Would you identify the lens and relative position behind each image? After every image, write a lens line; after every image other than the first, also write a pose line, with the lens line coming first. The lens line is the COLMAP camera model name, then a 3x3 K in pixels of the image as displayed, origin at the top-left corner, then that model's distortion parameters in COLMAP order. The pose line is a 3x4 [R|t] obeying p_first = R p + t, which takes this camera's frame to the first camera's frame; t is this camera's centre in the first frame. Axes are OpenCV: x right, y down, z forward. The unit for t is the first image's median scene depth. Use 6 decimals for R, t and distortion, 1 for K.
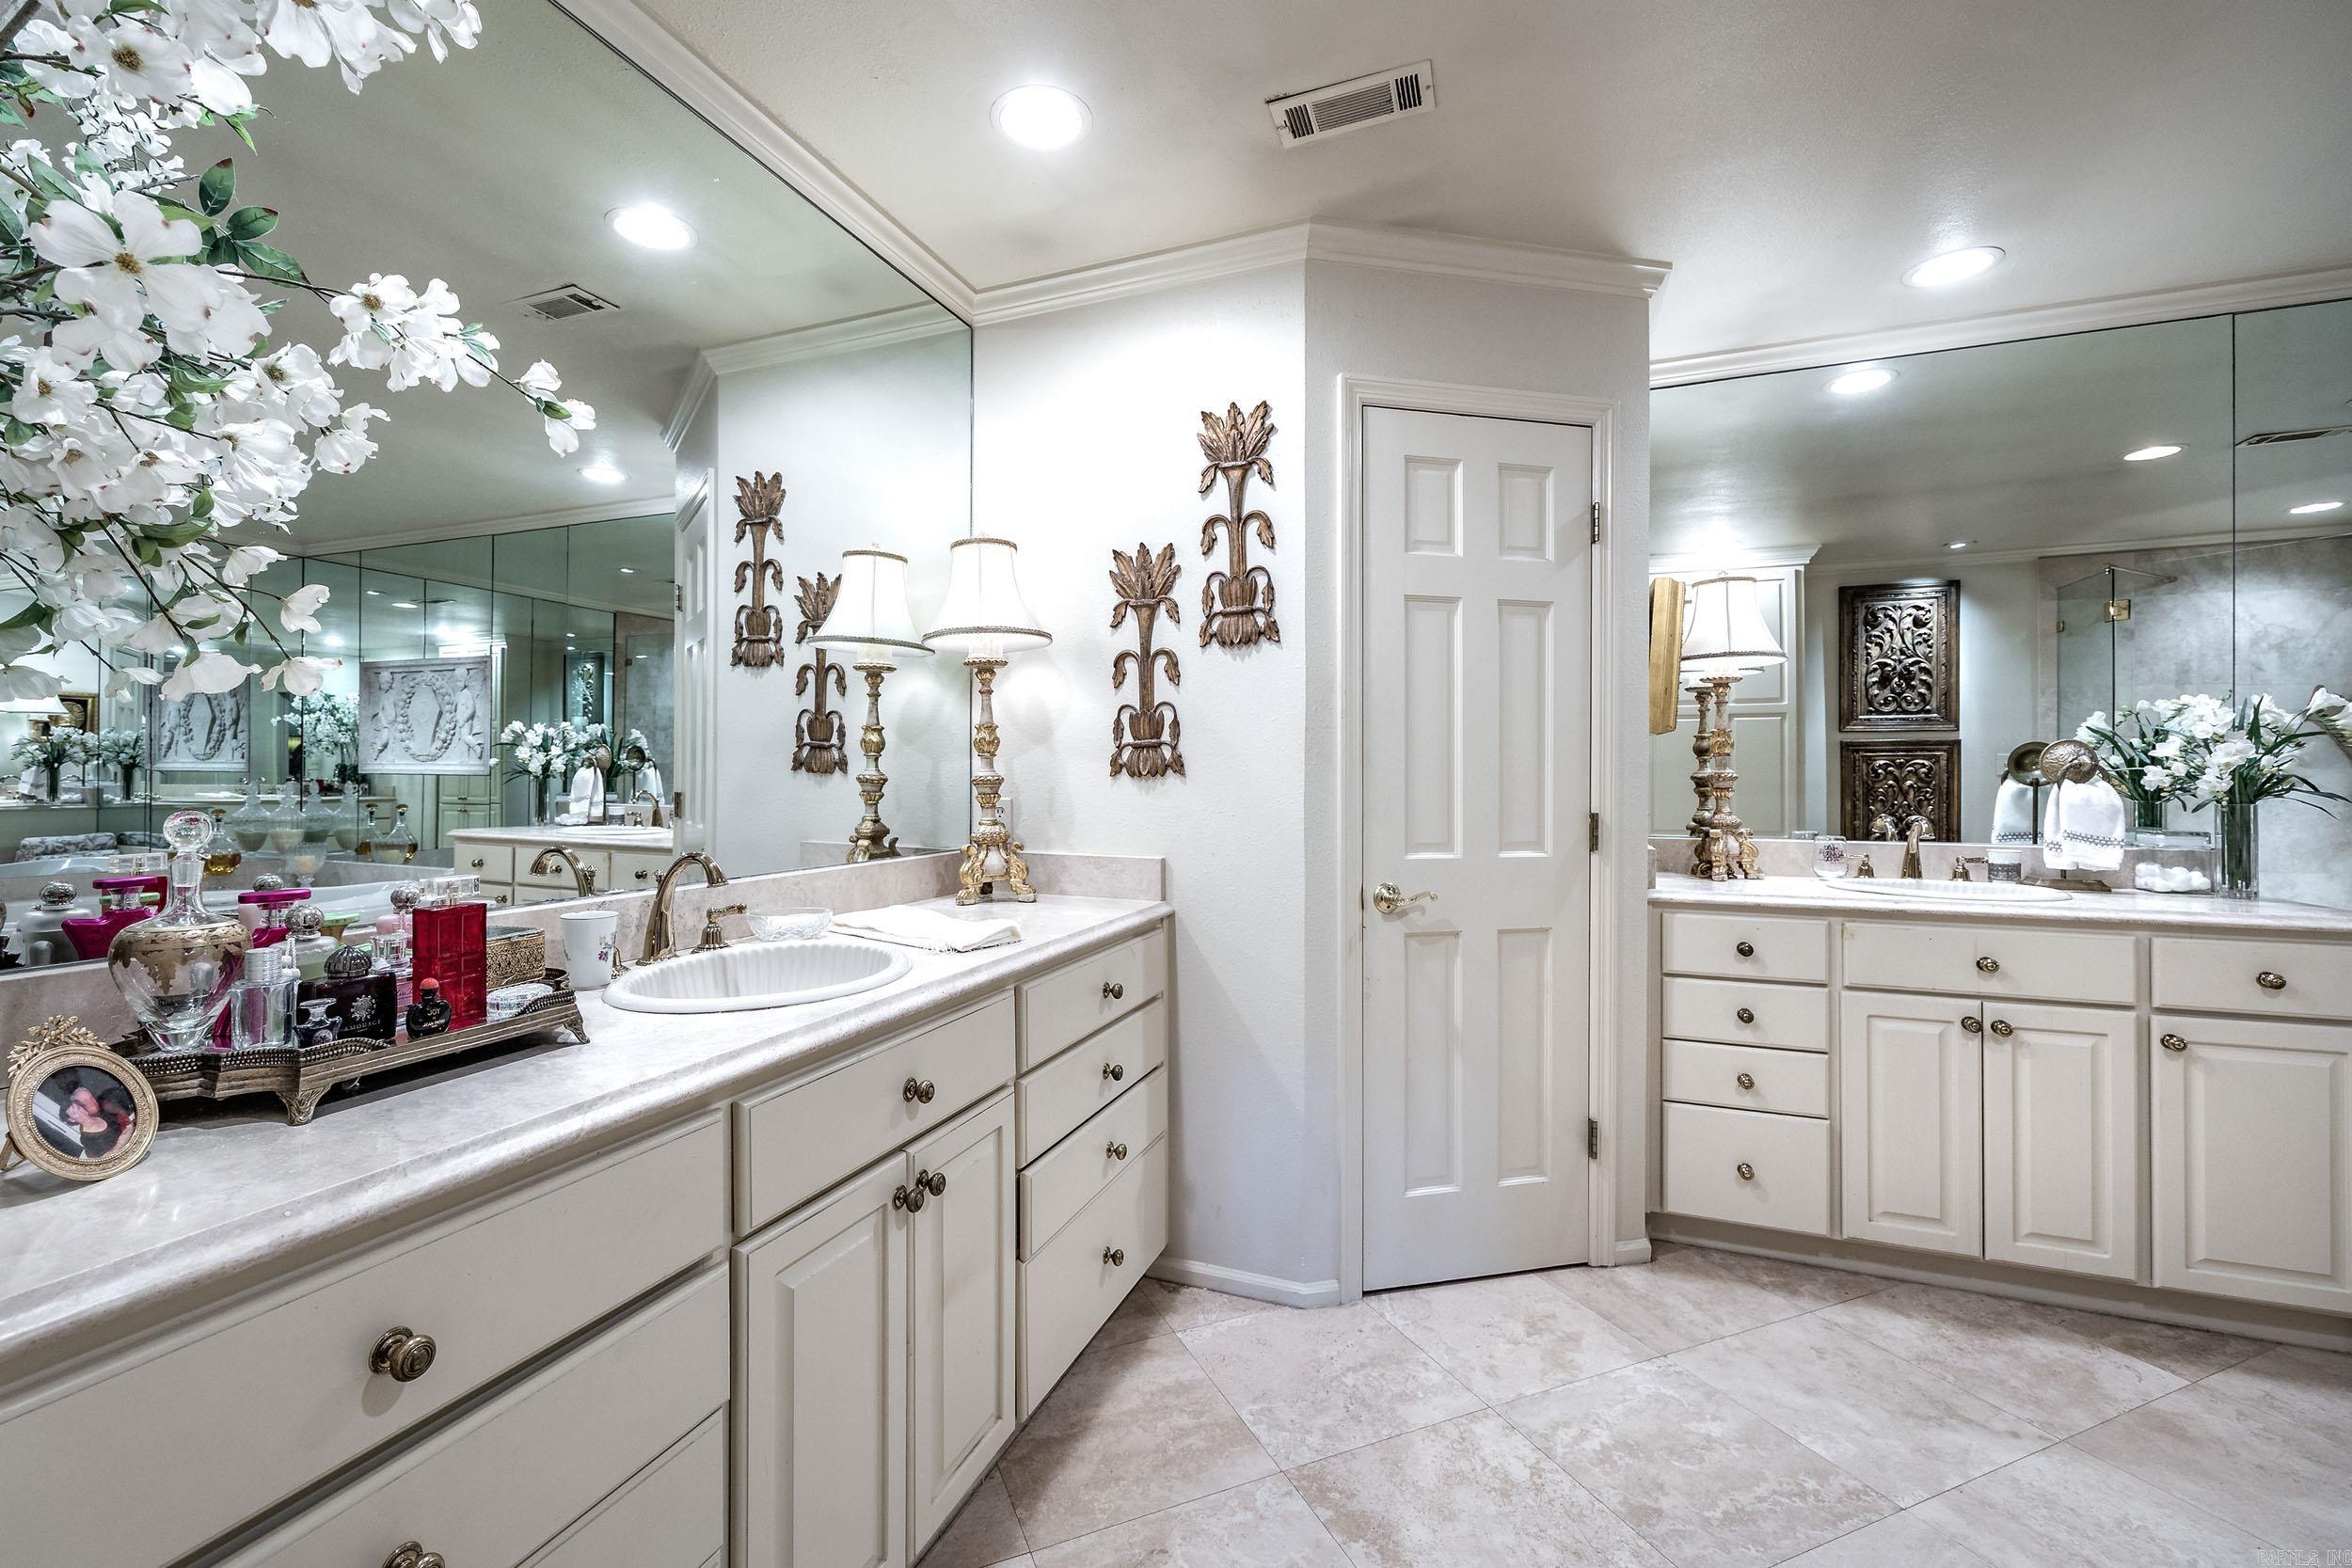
lens RADIAL K [[1019.2, 0, 1074.9], [0, 1019.2, 777.3], [0, 0, 1]] dist [0.000745, -0.000959]
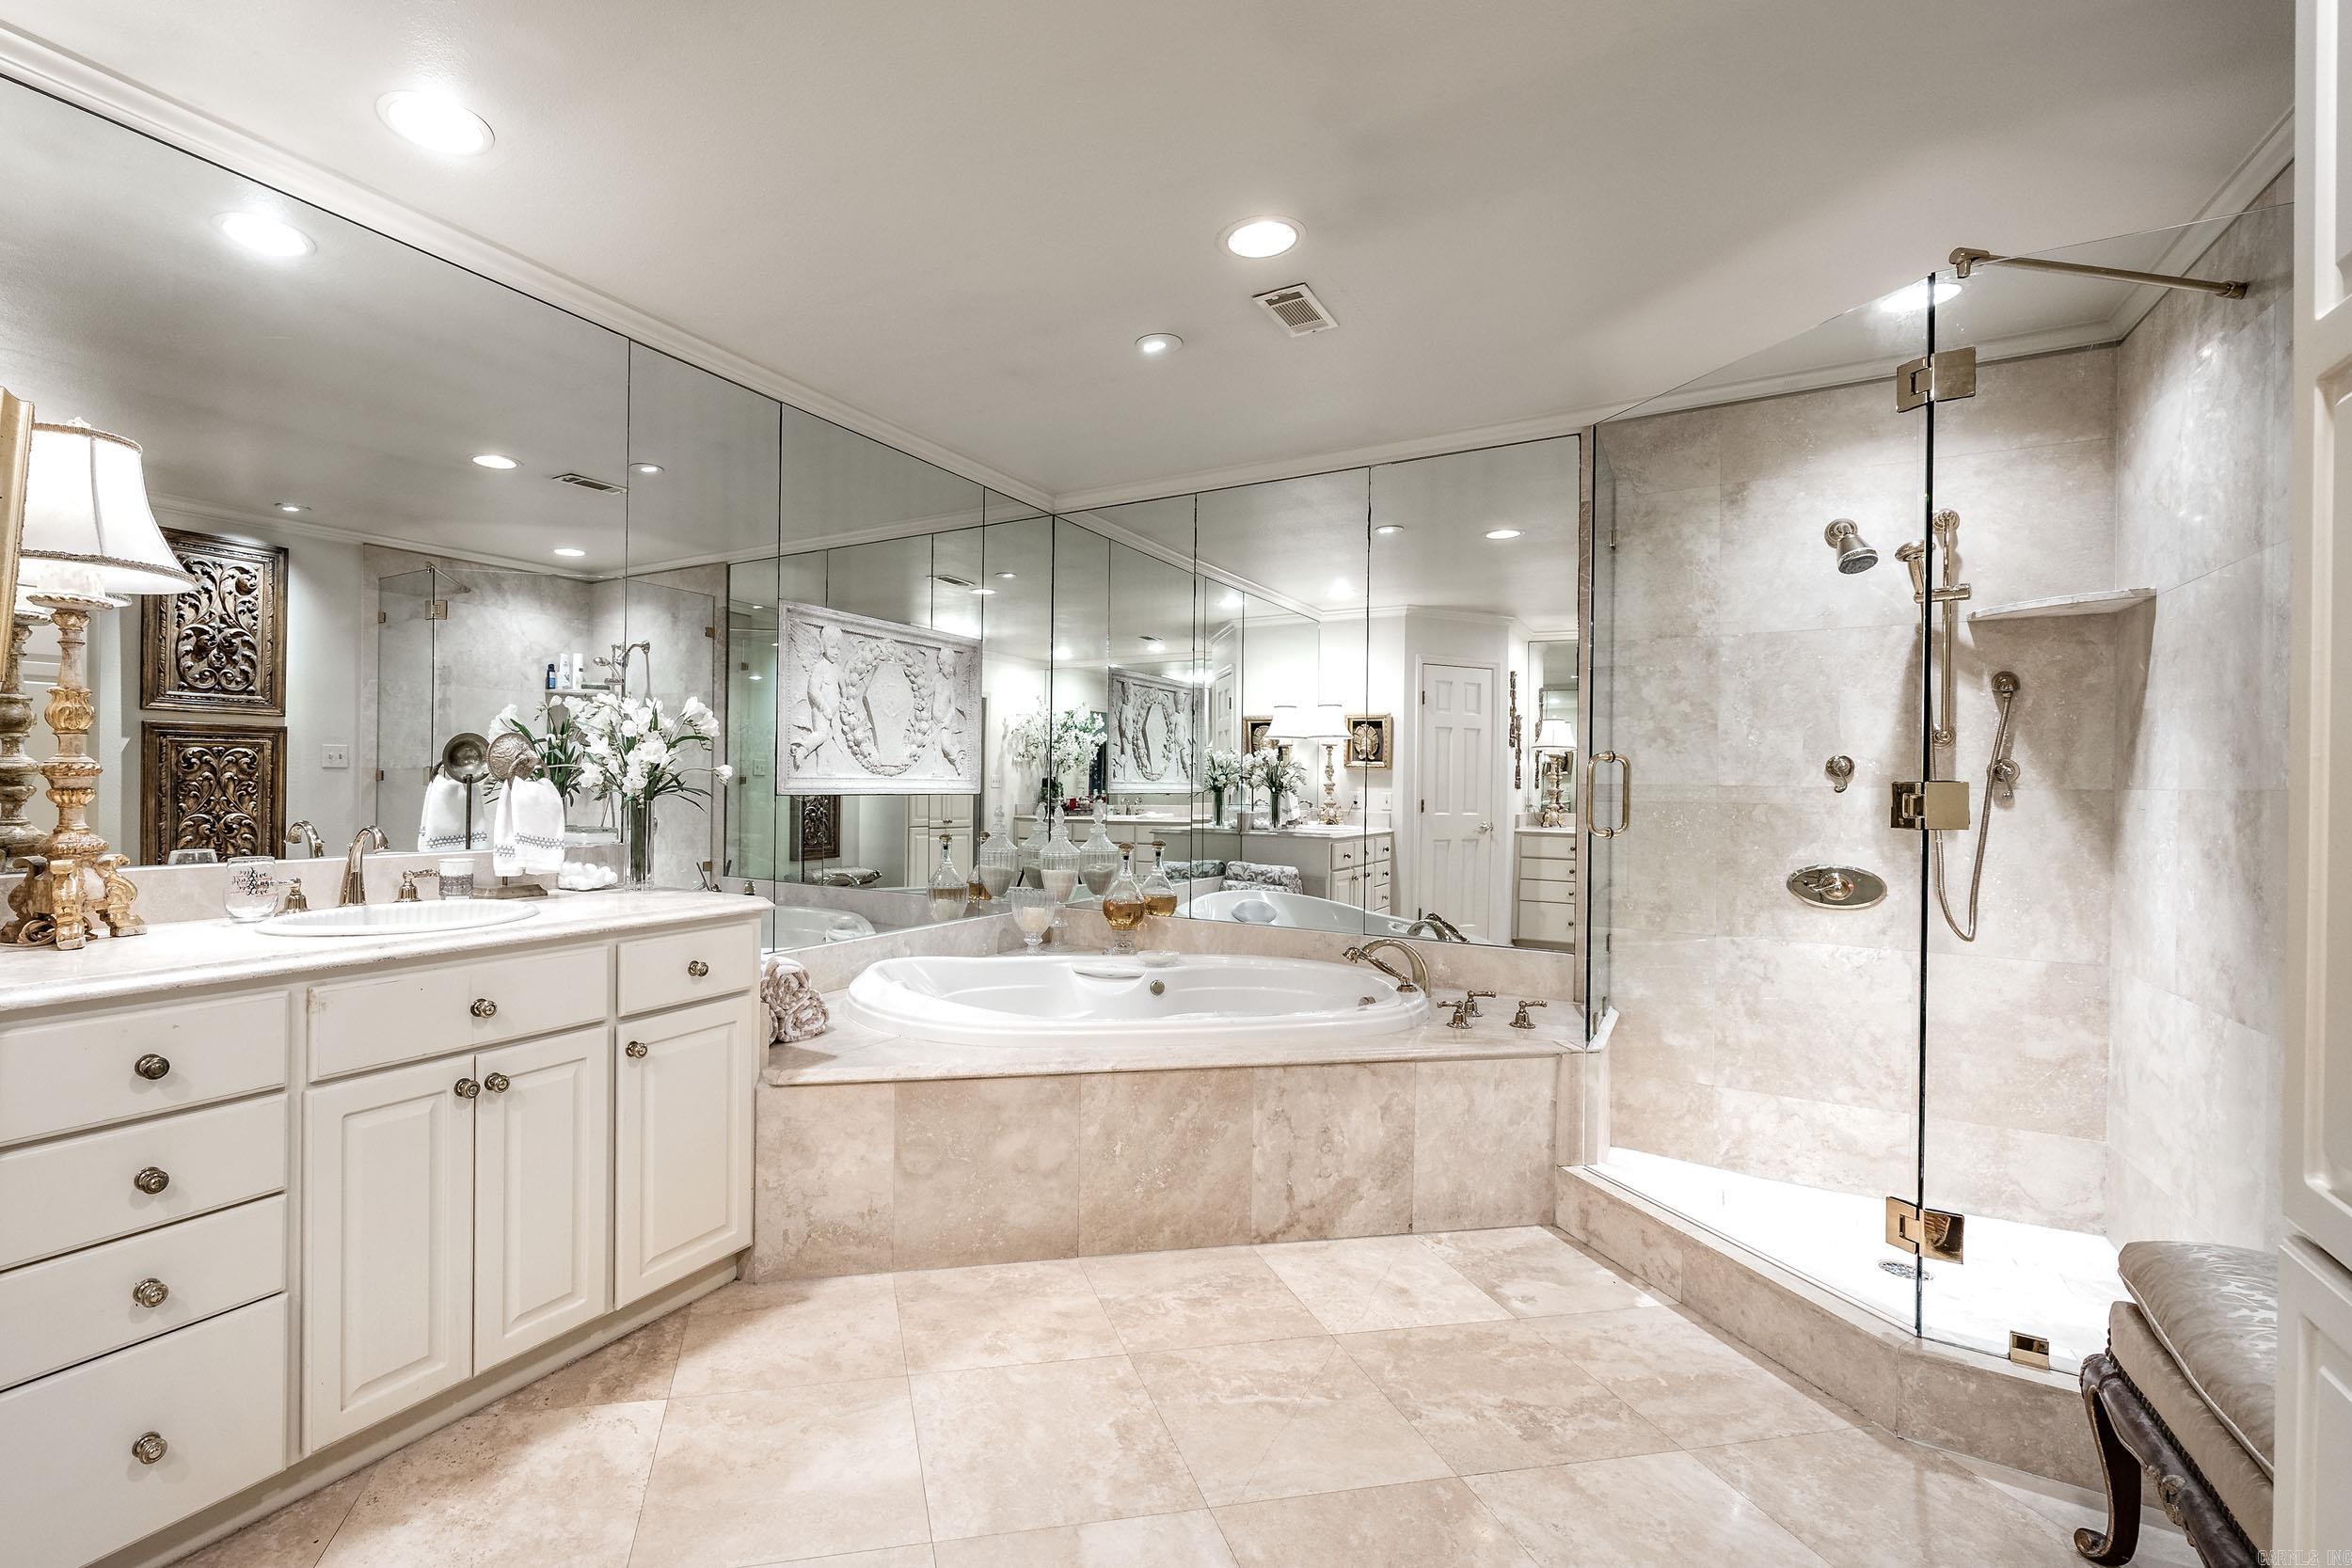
lens RADIAL K [[1019.2, 0, 1074.9], [0, 1019.2, 777.3], [0, 0, 1]] dist [0.000745, -0.000959]
pose [[0.131360, 0.001182, 0.991334, 0.135340], [-0.012393, 0.999923, 0.000450, -0.003158], [-0.991257, -0.012344, 0.131365, 0.365015]]
